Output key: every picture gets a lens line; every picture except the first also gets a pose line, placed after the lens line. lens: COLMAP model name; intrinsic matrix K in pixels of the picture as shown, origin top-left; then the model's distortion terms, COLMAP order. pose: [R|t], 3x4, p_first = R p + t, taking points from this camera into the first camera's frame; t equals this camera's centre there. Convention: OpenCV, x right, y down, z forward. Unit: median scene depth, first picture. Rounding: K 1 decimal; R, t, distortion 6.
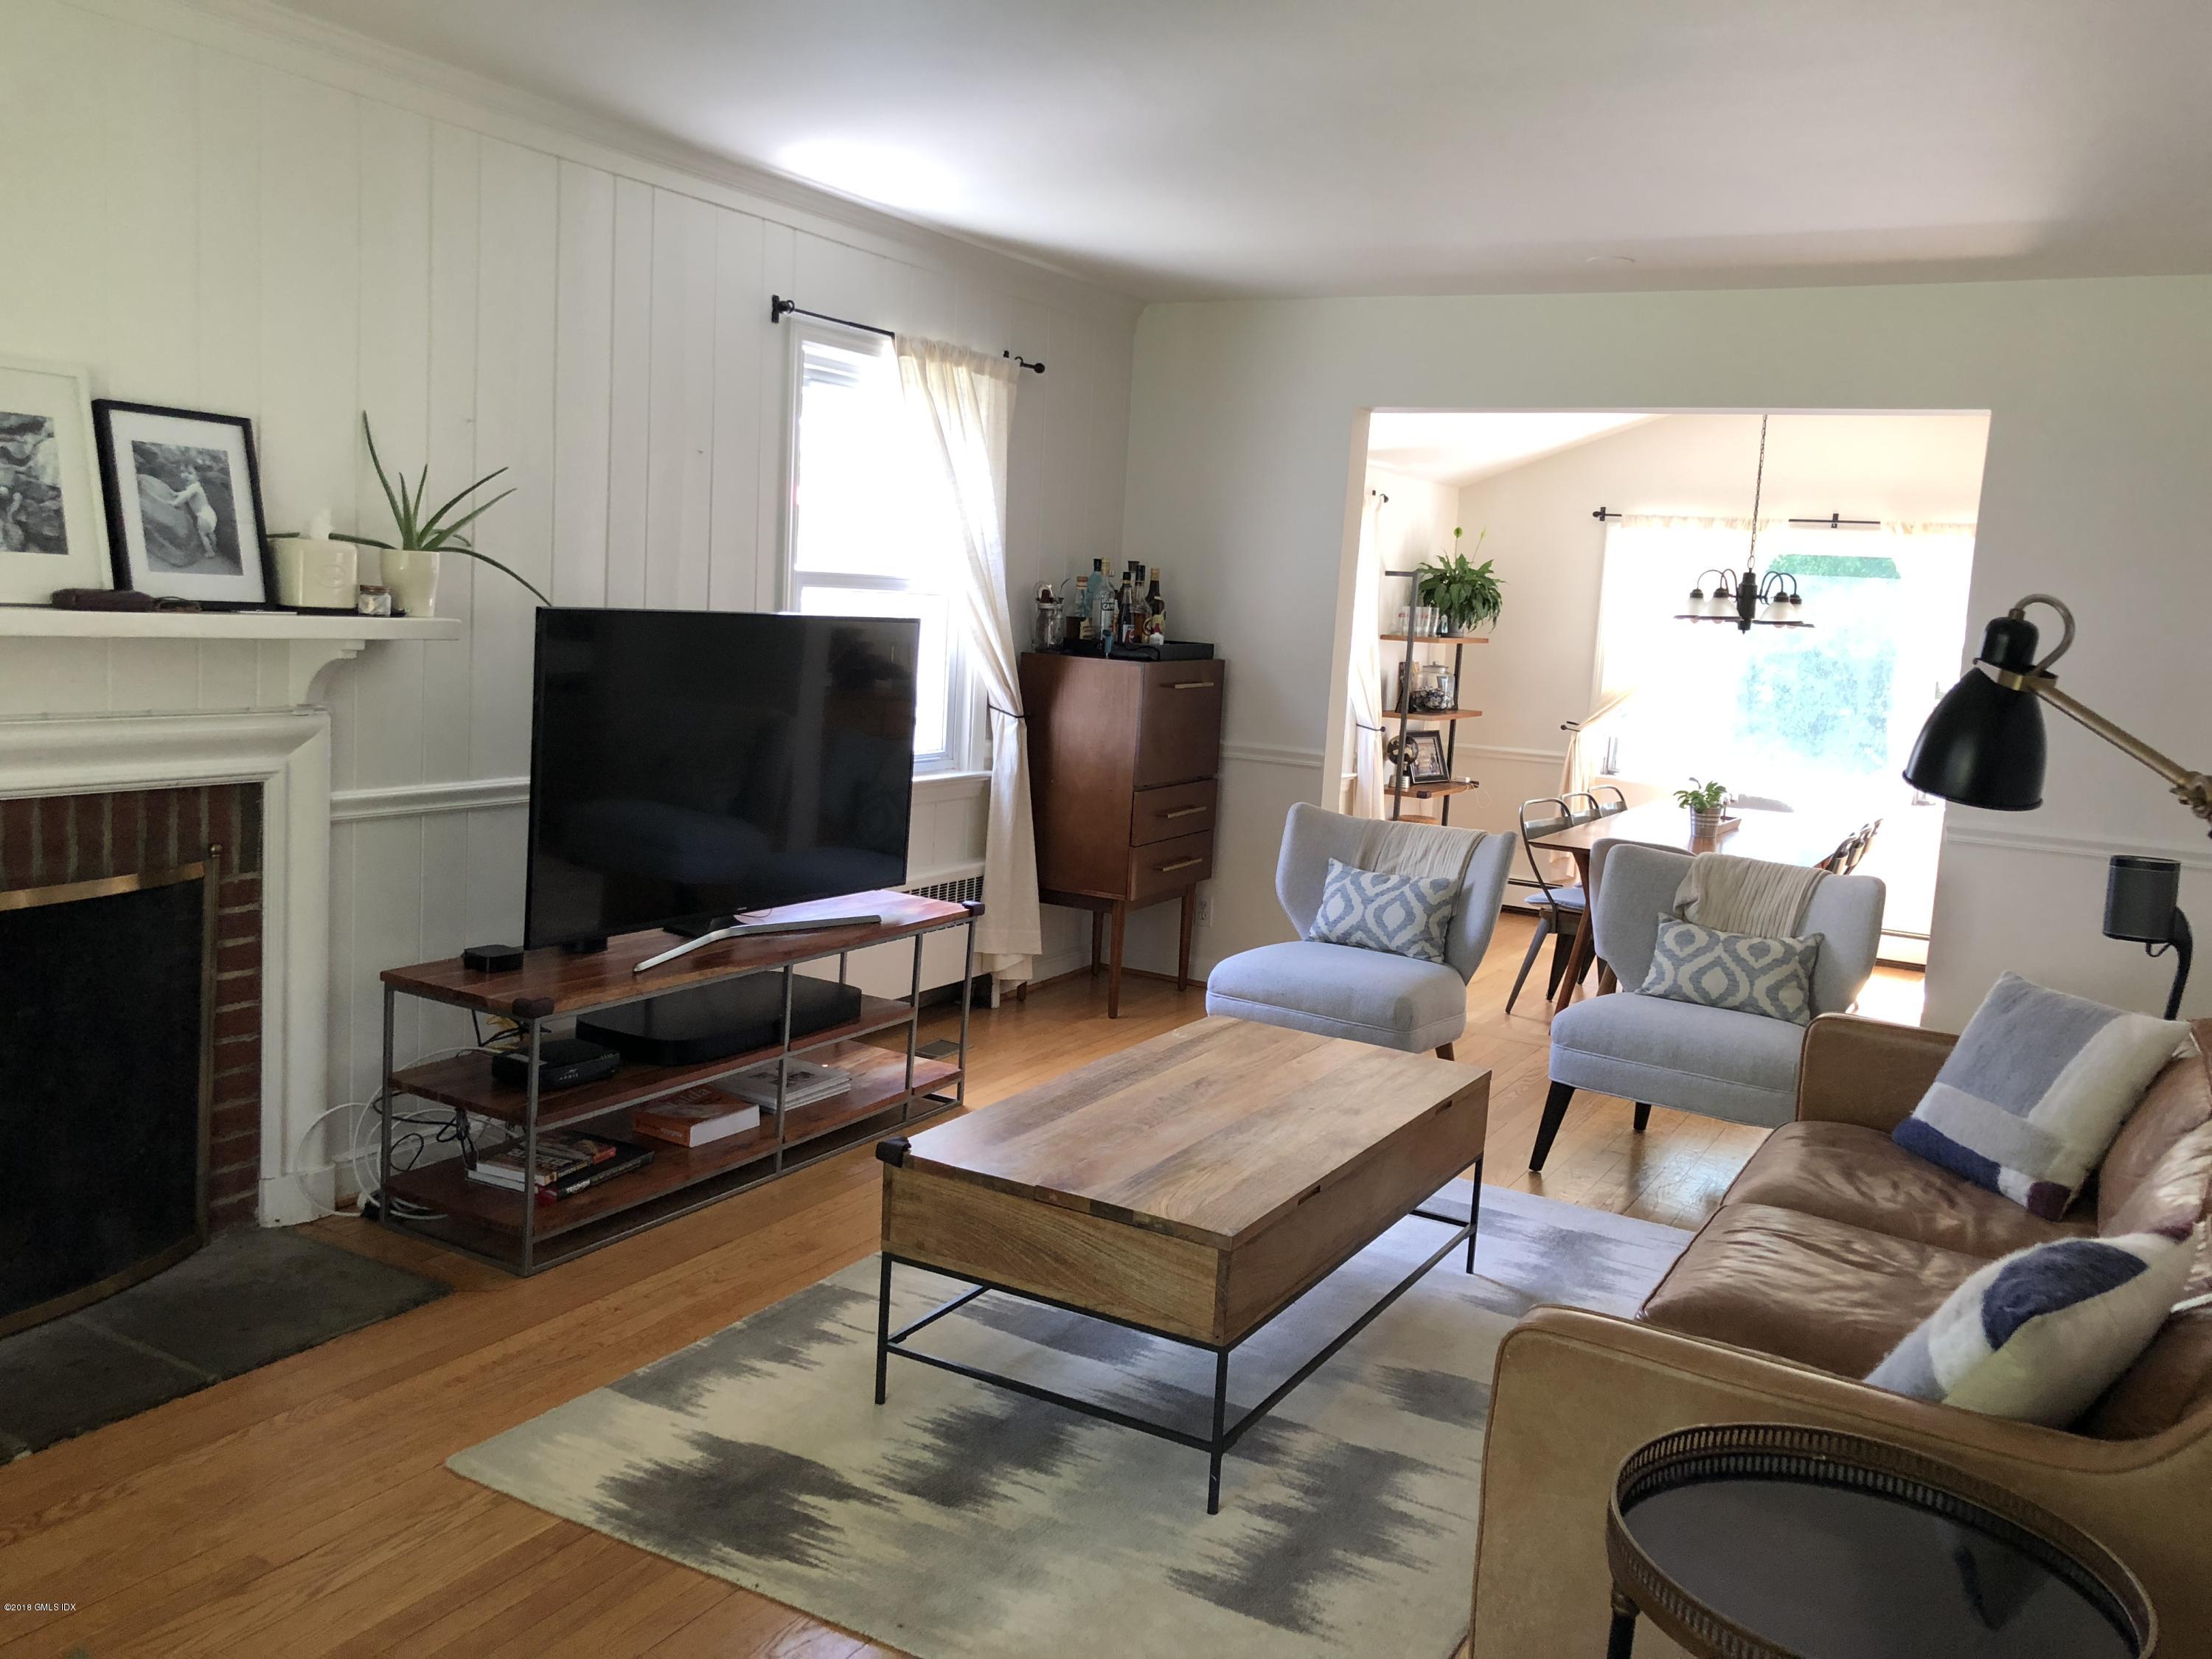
lens RADIAL K [[1841.2, 0, 1094.0], [0, 1841.2, 830.3], [0, 0, 1]] dist [0.032093, -0.038580]
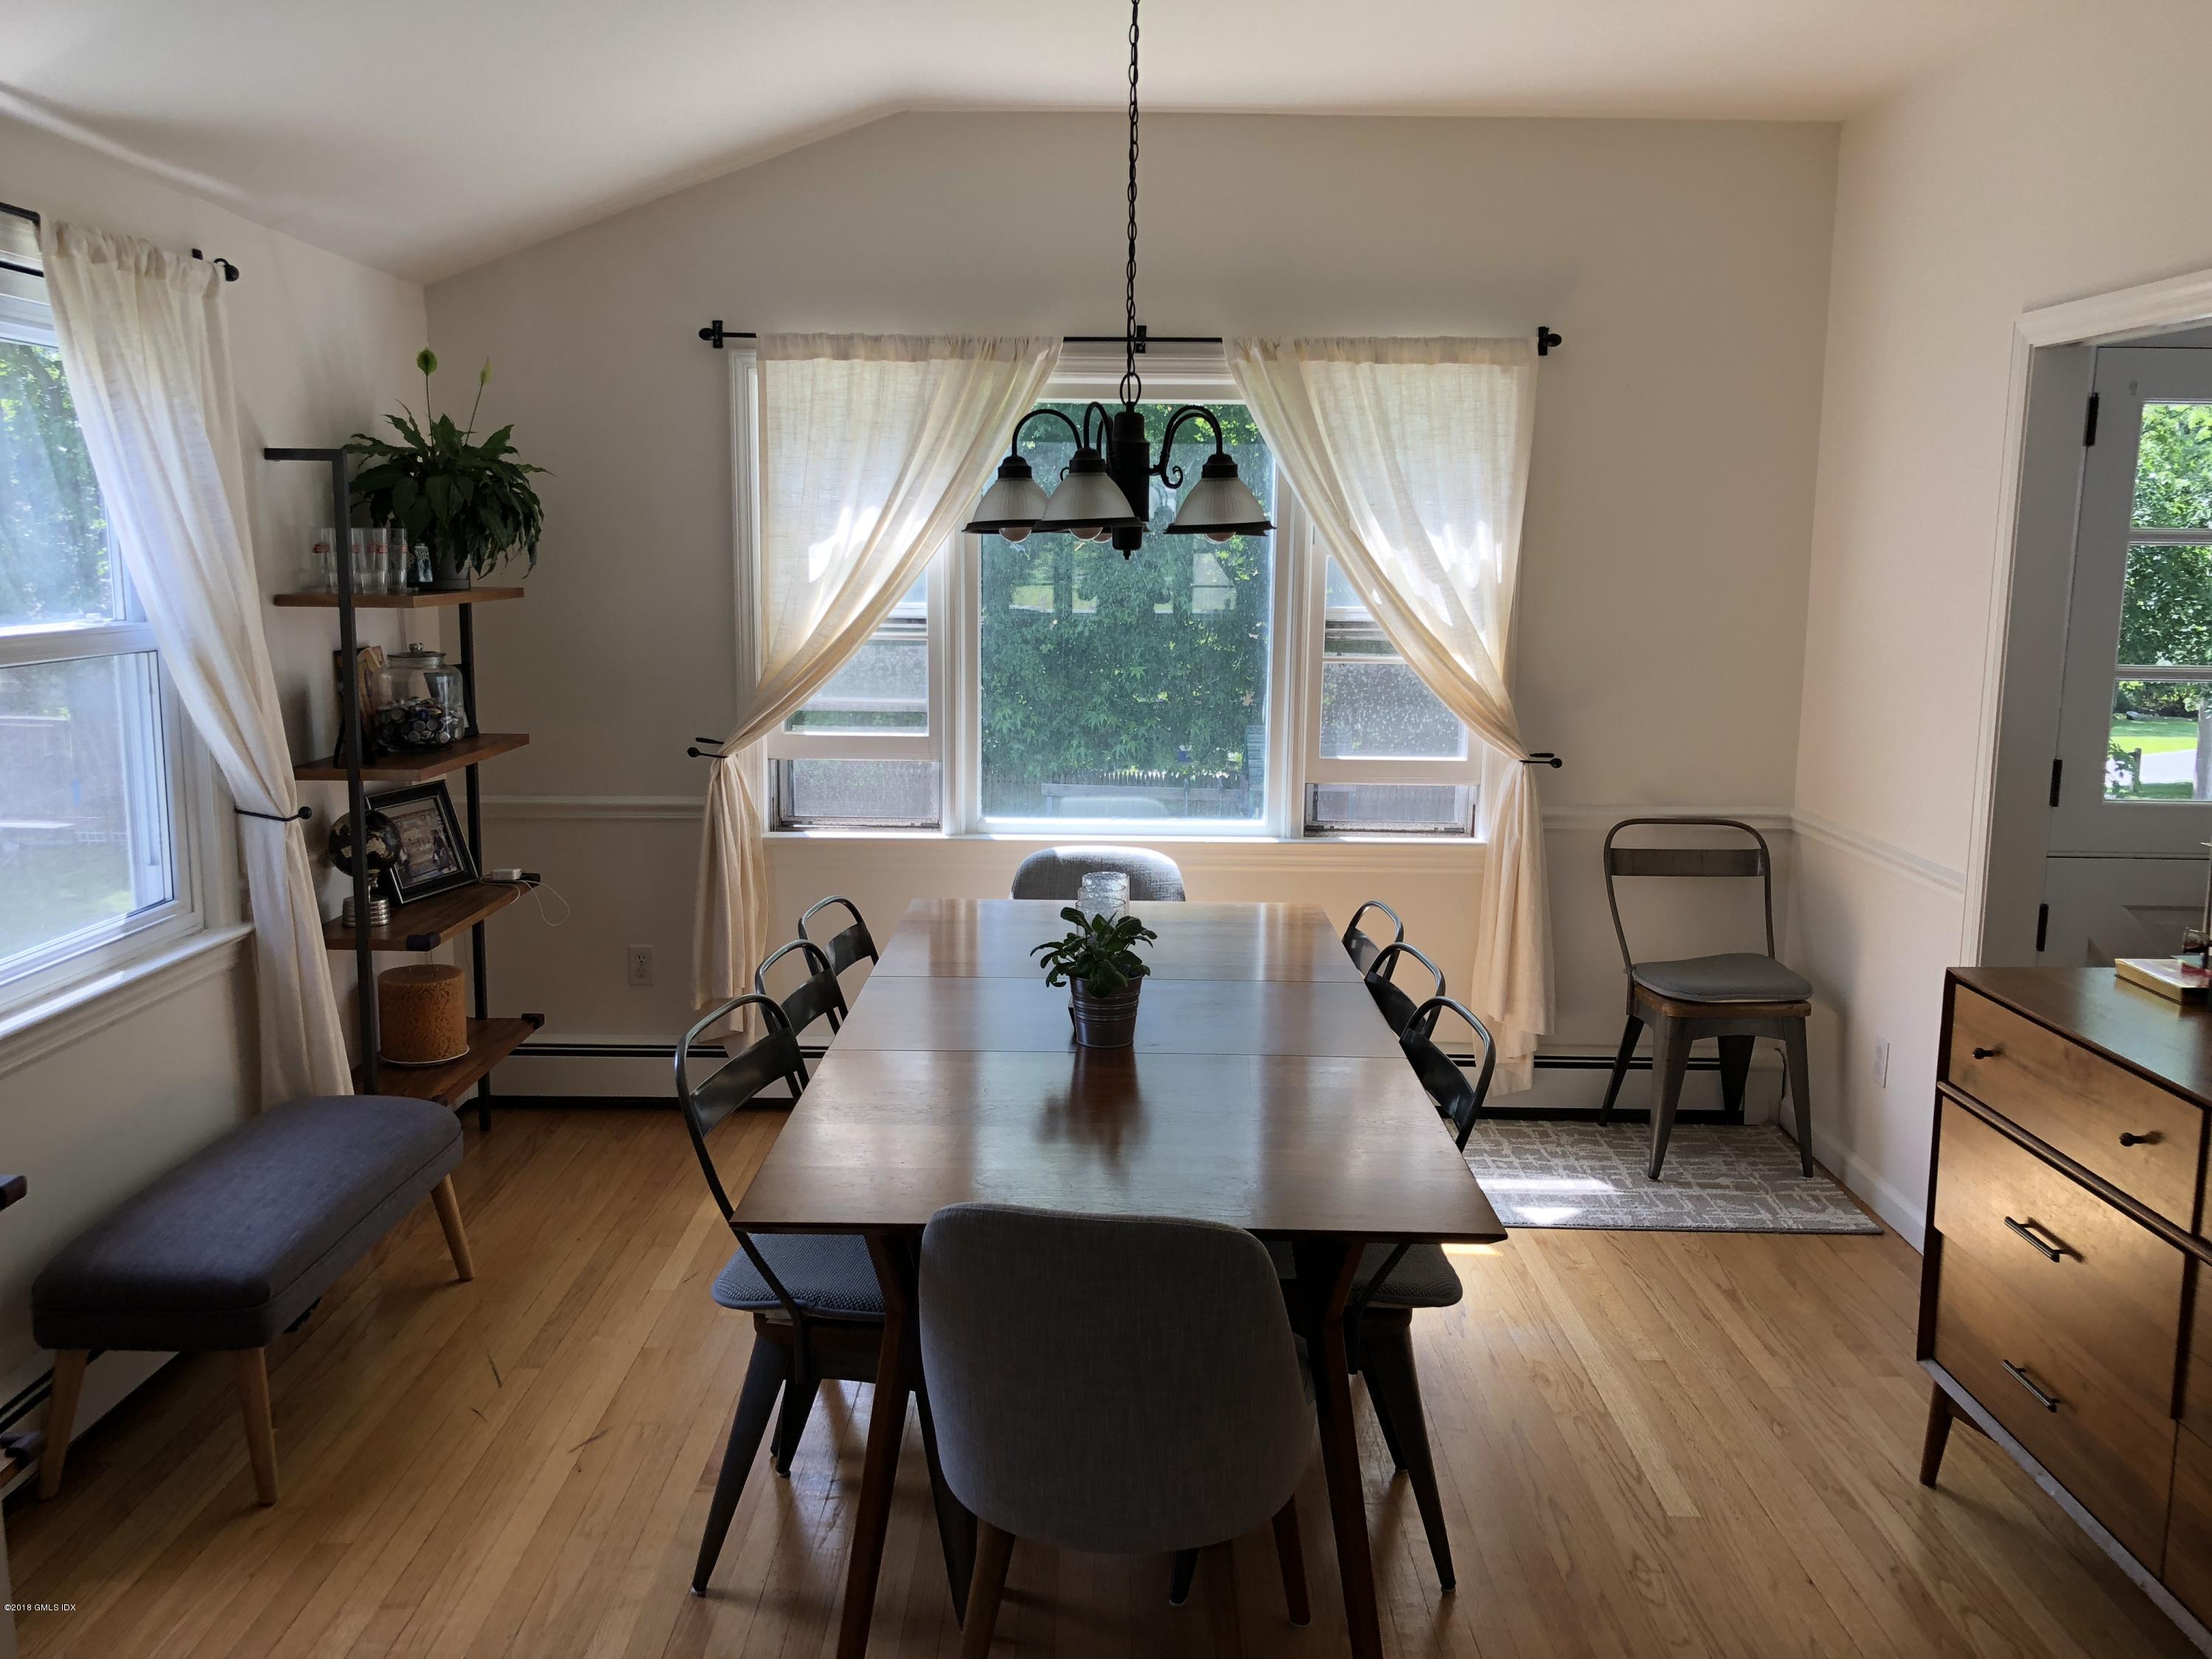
lens RADIAL K [[1841.2, 0, 1112.1], [0, 1841.2, 841.4], [0, 0, 1]] dist [0.032093, -0.038580]
pose [[0.866407, -0.124905, 0.483464, 0.106022], [0.101983, 0.992064, 0.073542, -0.058676], [-0.488813, -0.014412, 0.872269, 0.505571]]
